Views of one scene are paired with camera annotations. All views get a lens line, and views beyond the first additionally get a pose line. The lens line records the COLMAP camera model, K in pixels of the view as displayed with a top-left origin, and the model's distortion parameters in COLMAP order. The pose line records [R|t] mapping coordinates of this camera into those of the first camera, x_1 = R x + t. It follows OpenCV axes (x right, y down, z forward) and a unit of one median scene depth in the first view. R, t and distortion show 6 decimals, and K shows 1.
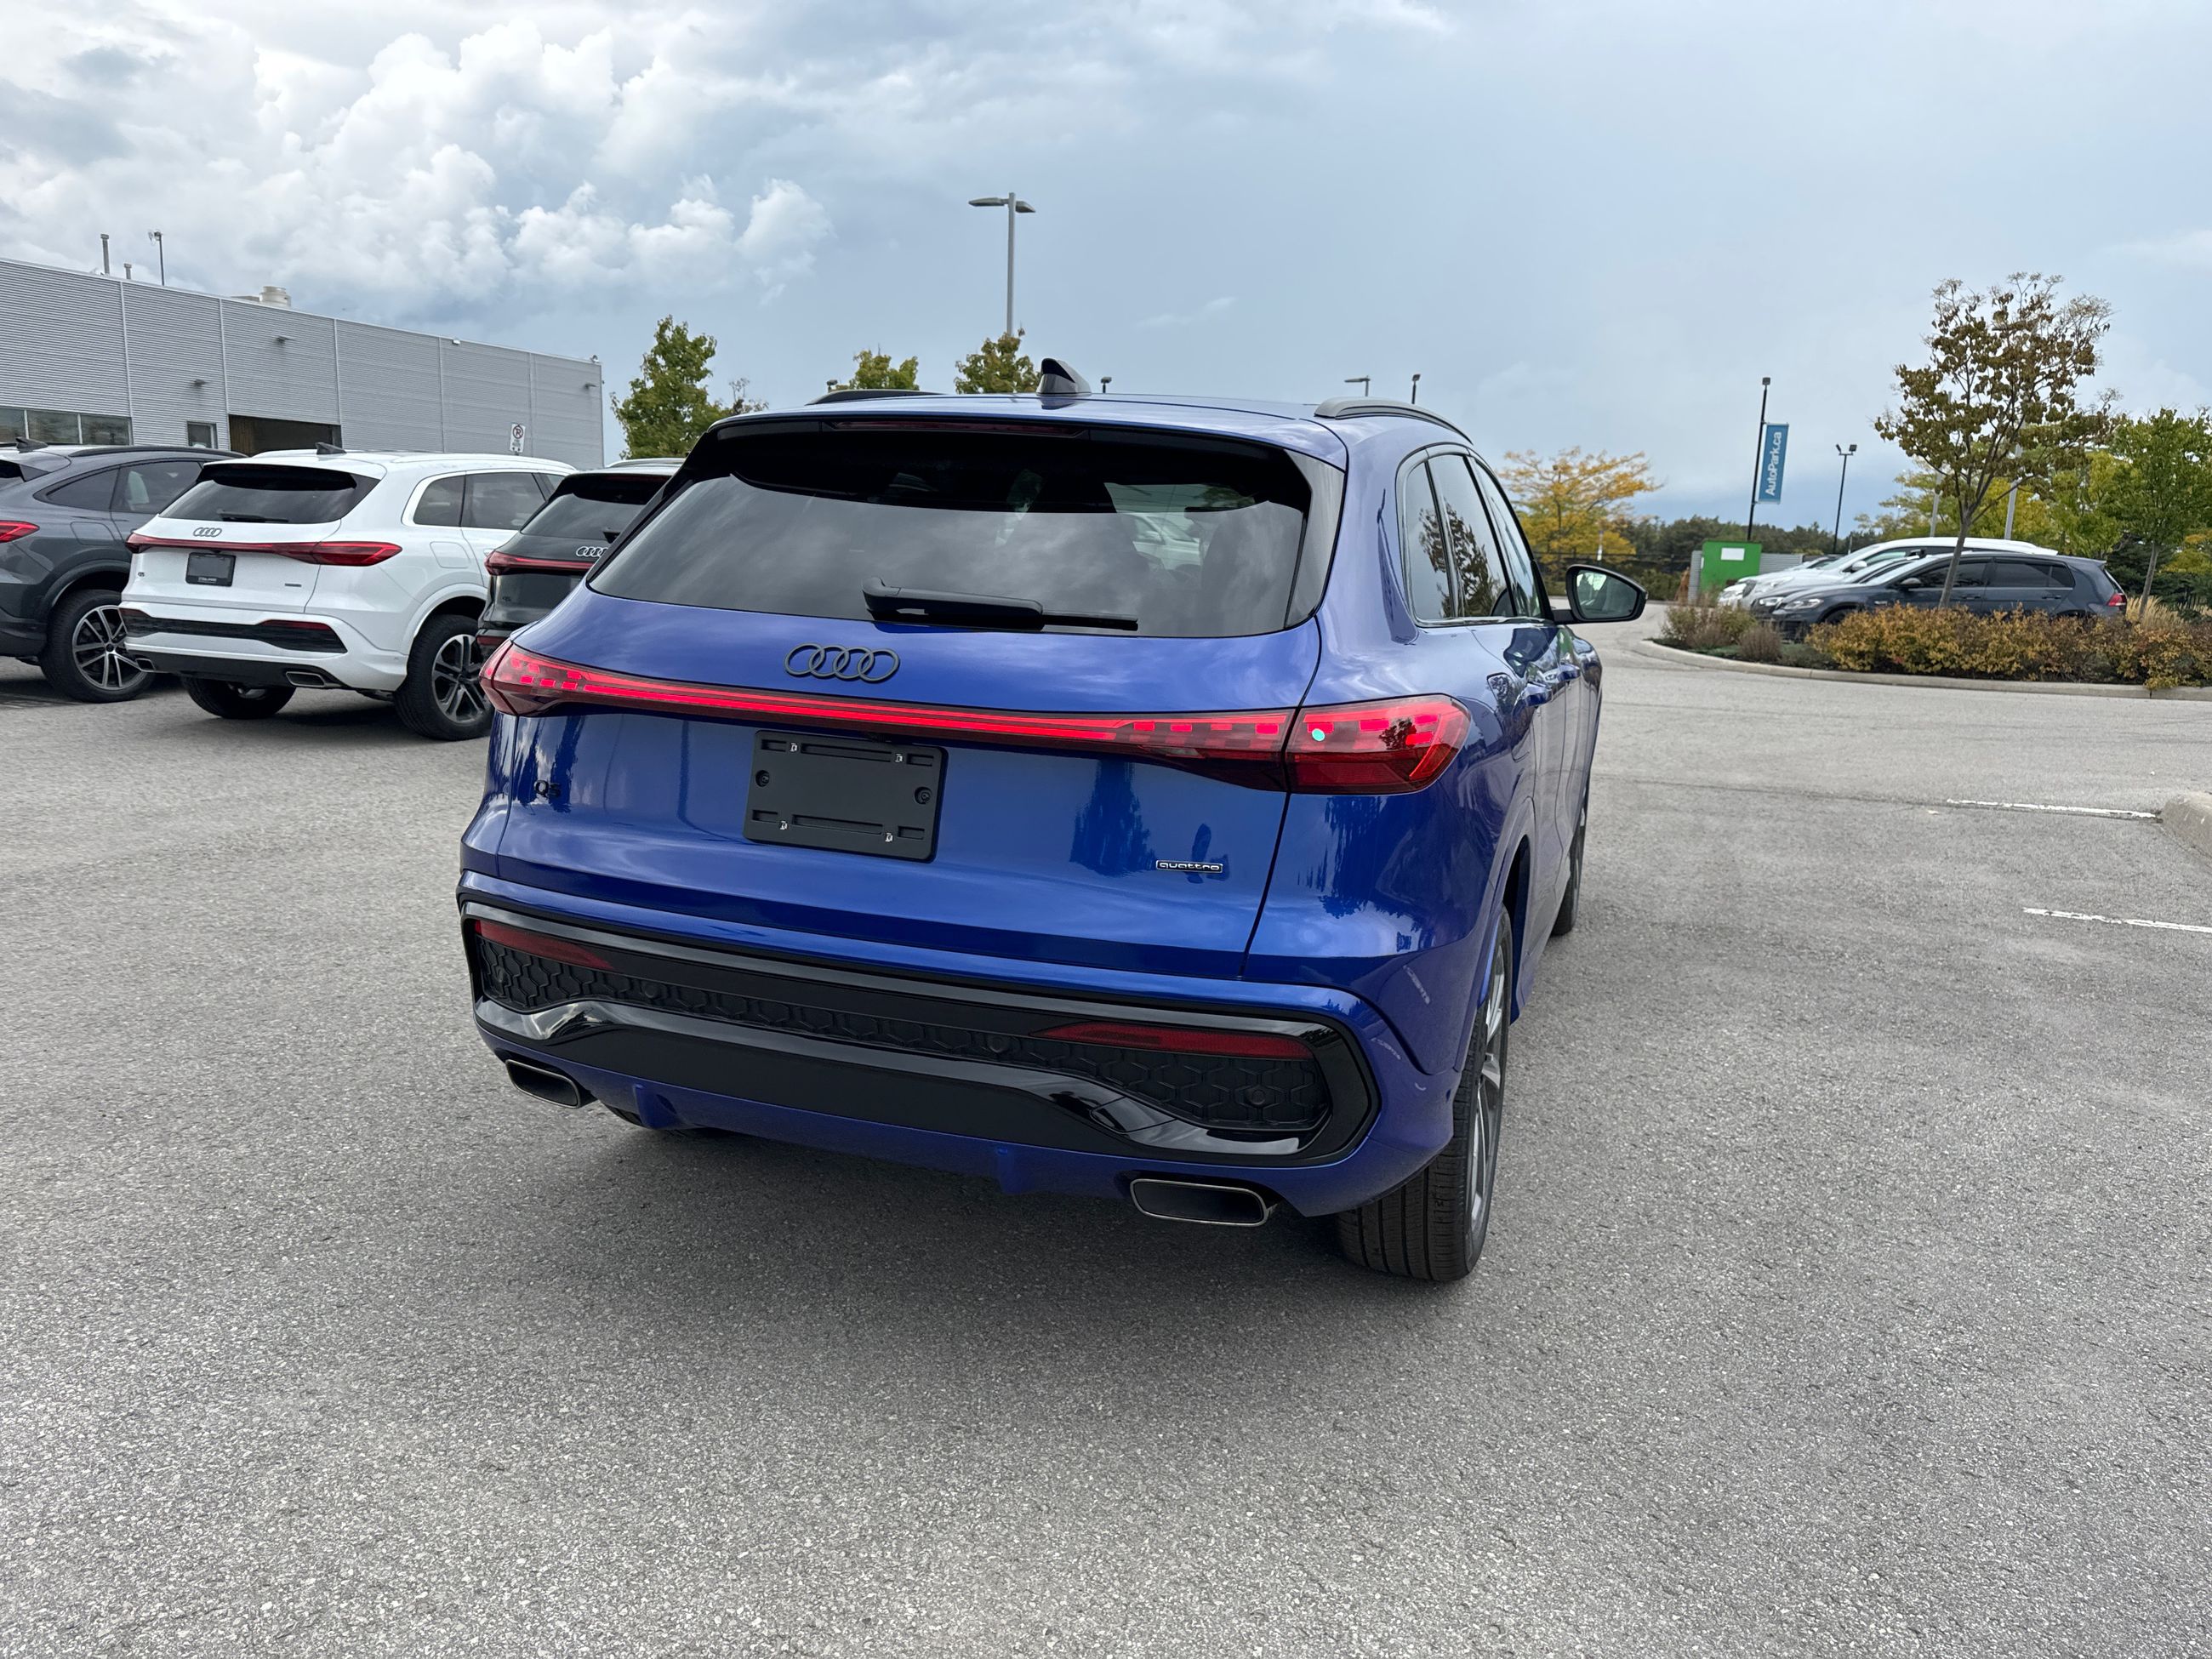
lens RADIAL K [[1556.9, 0, 1105.0], [0, 1556.9, 835.0], [0, 0, 1]] dist [0.038042, -0.043373]
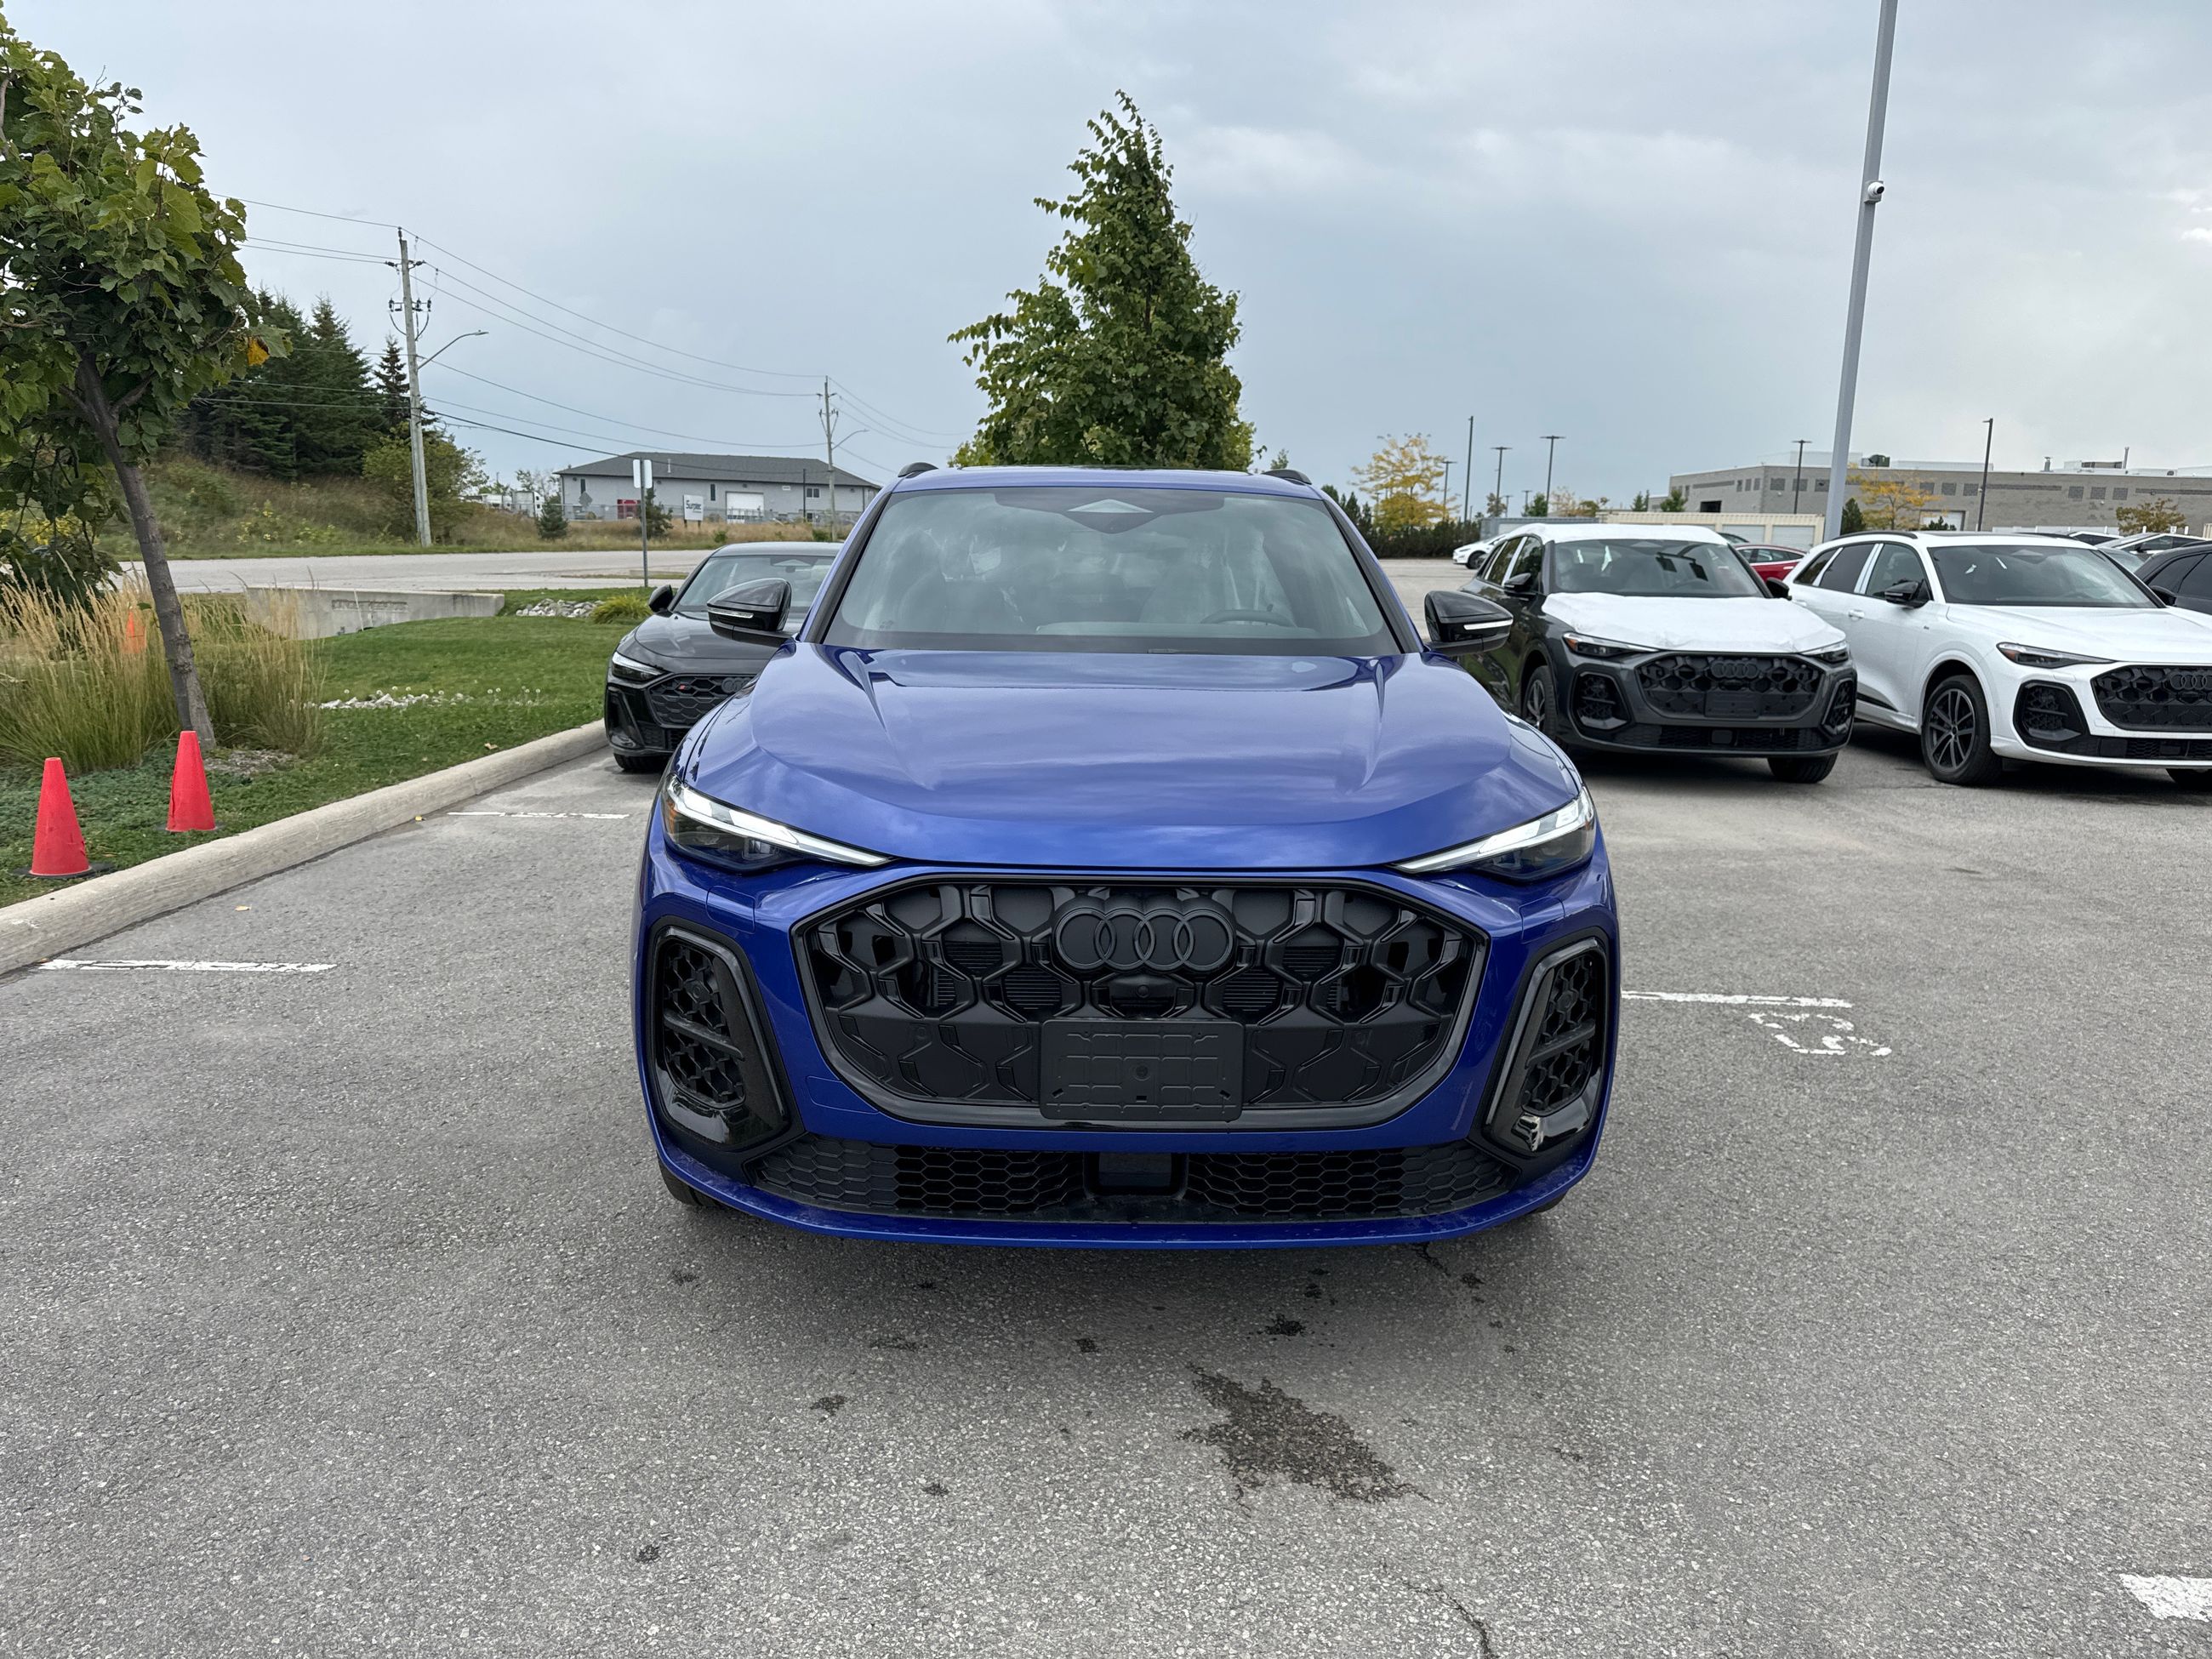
lens RADIAL K [[1559.2, 0, 1095.1], [0, 1559.2, 841.1], [0, 0, 1]] dist [0.044968, -0.052759]
pose [[-0.929469, 0.008285, -0.368807, 0.232394], [-0.126394, 0.932083, 0.339478, -0.179649], [0.346571, 0.362149, -0.865295, 0.947479]]
